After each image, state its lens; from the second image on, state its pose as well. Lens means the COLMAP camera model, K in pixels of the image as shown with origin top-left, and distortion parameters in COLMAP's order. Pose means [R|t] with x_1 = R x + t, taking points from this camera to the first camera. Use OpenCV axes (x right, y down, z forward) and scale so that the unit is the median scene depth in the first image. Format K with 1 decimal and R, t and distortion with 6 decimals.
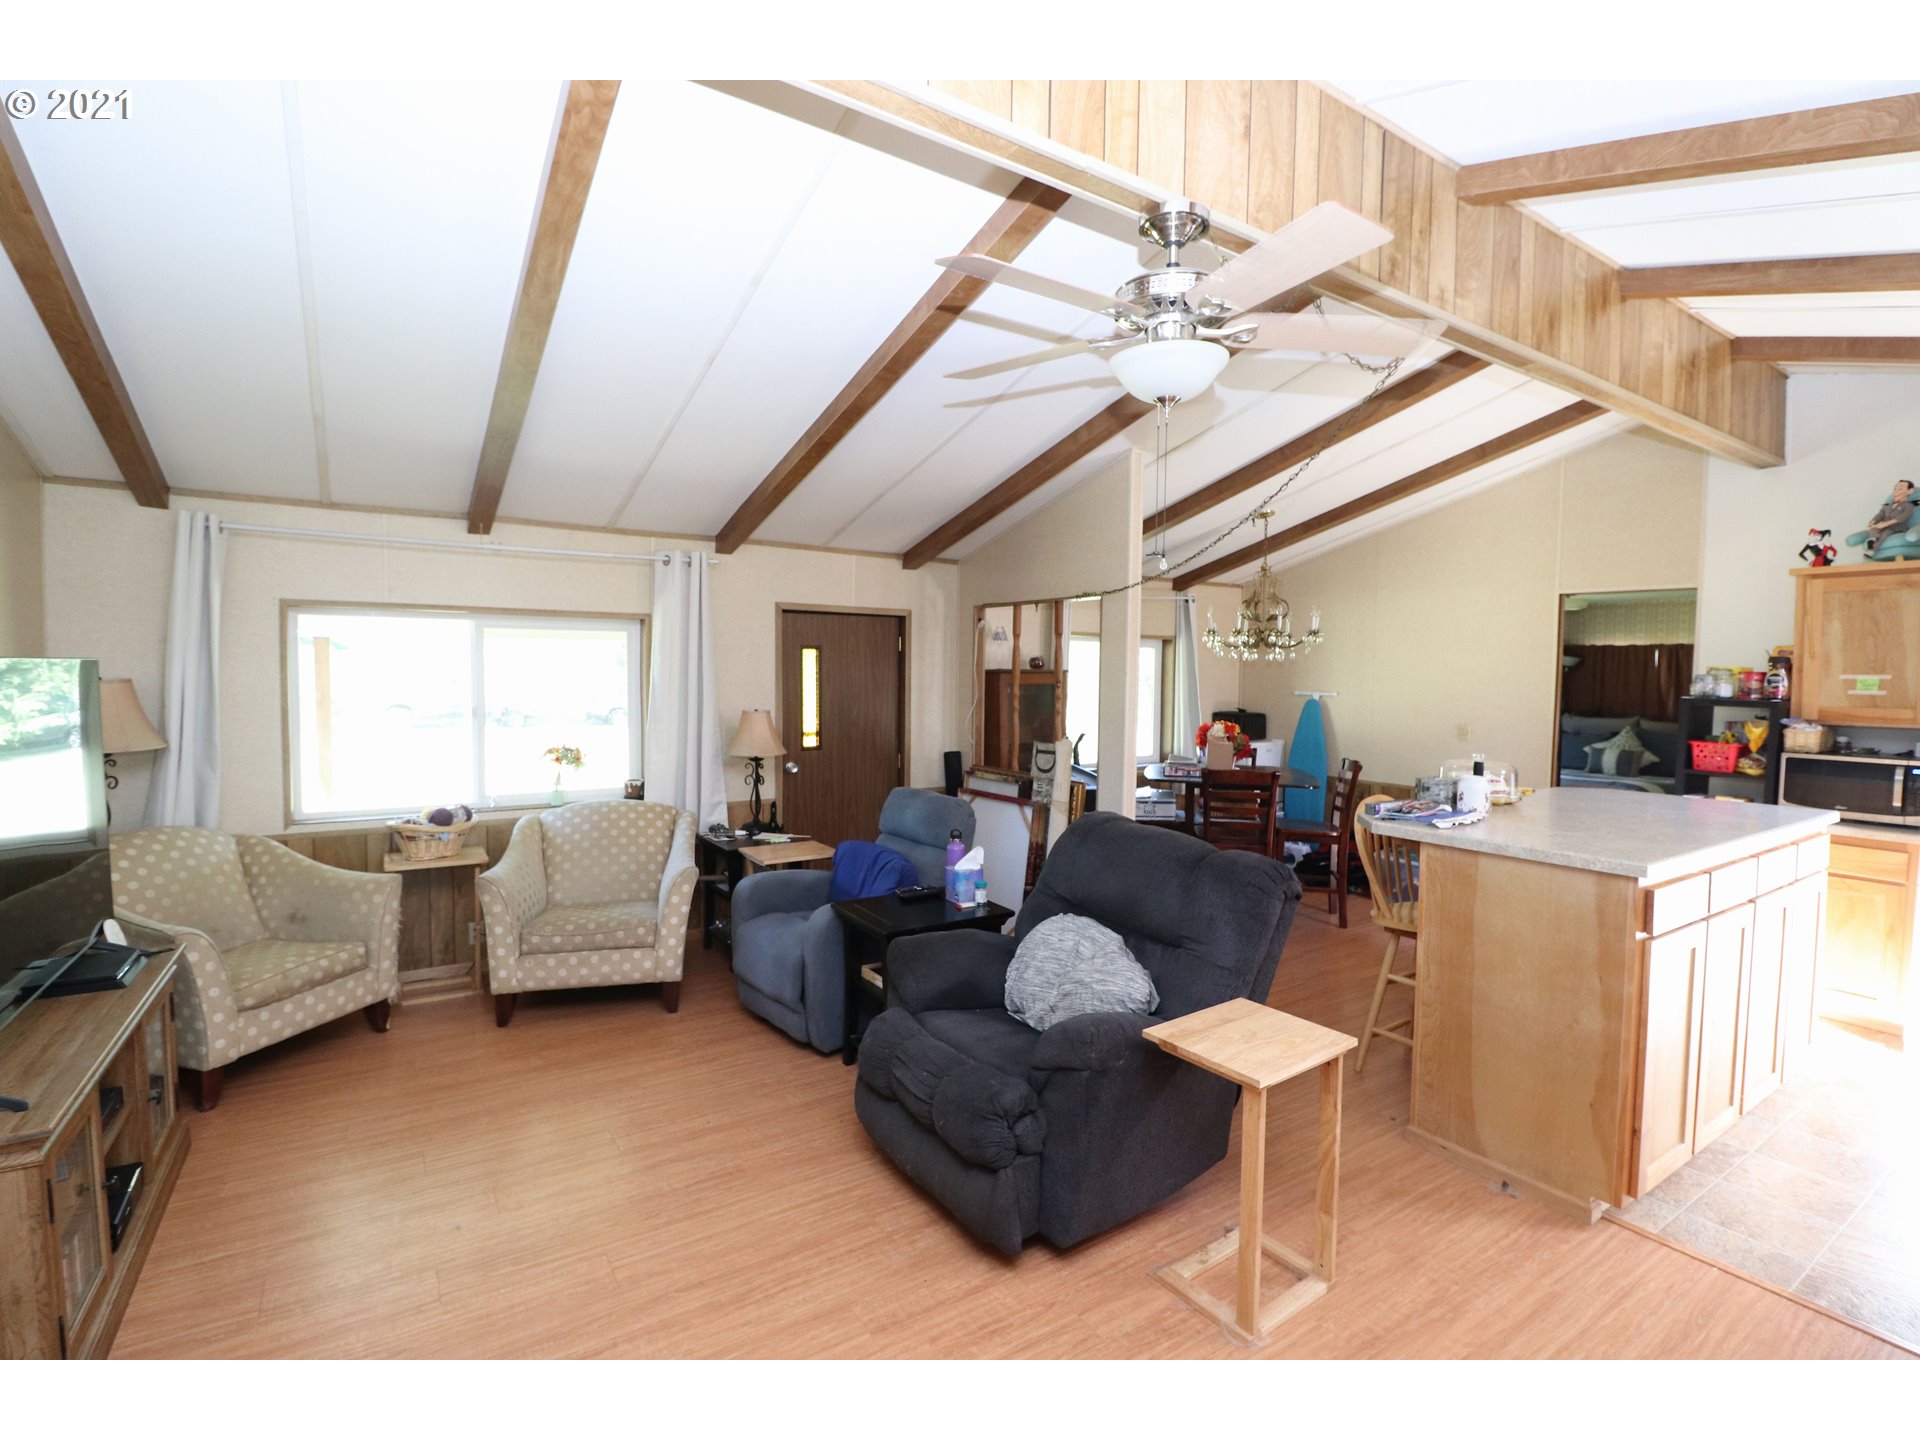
lens RADIAL K [[893.0, 0, 973.3], [0, 893.0, 712.1], [0, 0, 1]] dist [-0.002476, -0.012655]
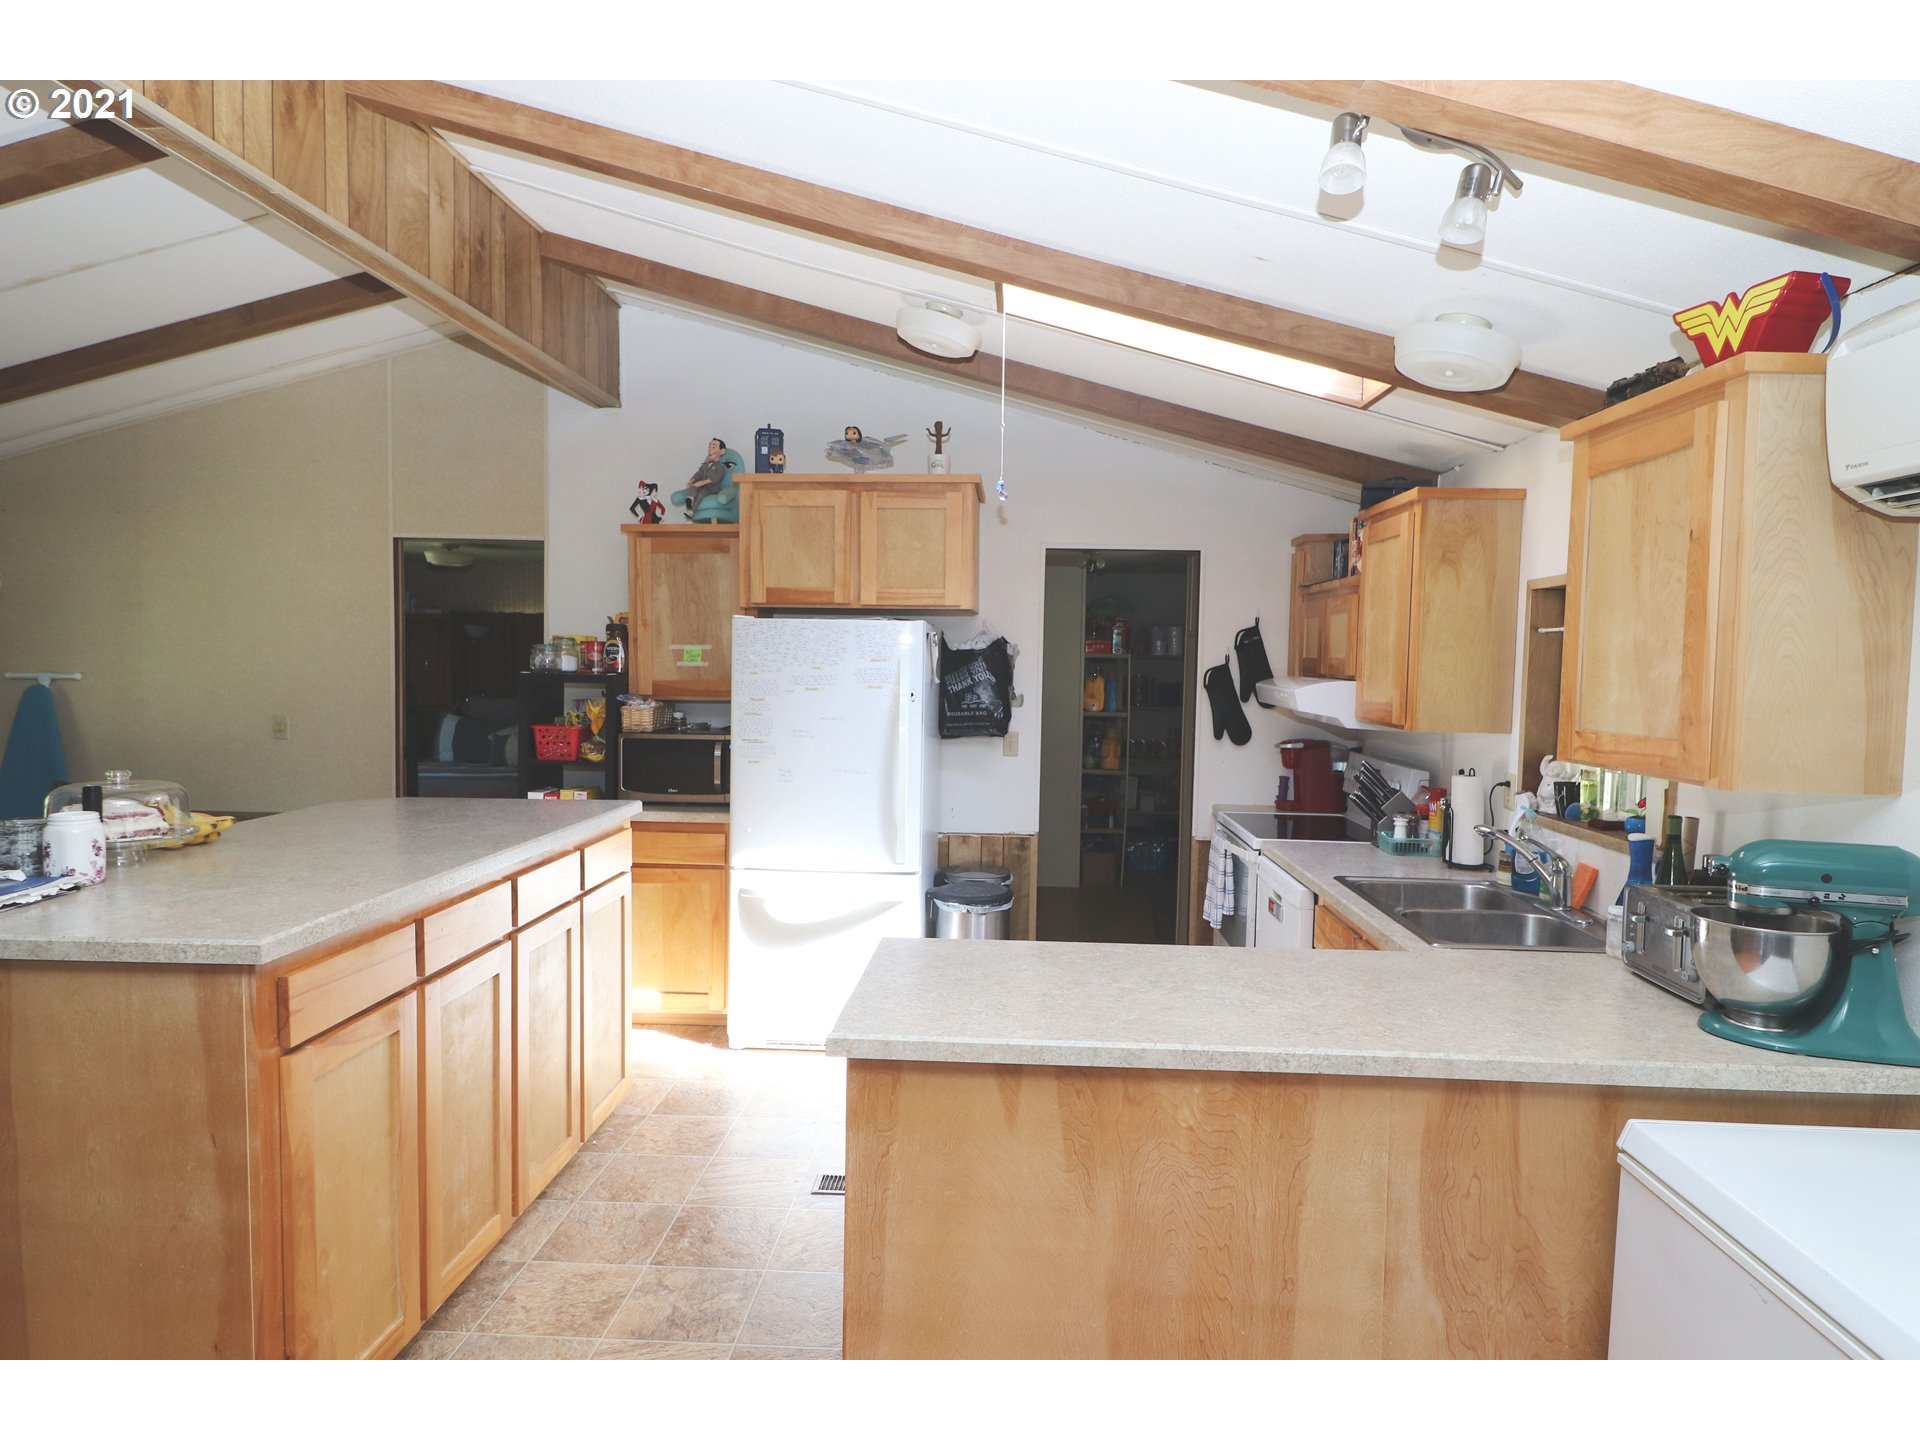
lens RADIAL K [[969.5, 0, 960.0], [0, 969.5, 720.0], [0, 0, 1]] dist [-0.000804, -0.012802]
pose [[0.616792, -0.051133, 0.785464, 0.372322], [0.031332, 0.998692, 0.040409, 0.004212], [-0.786502, -0.000314, 0.617587, 0.140458]]
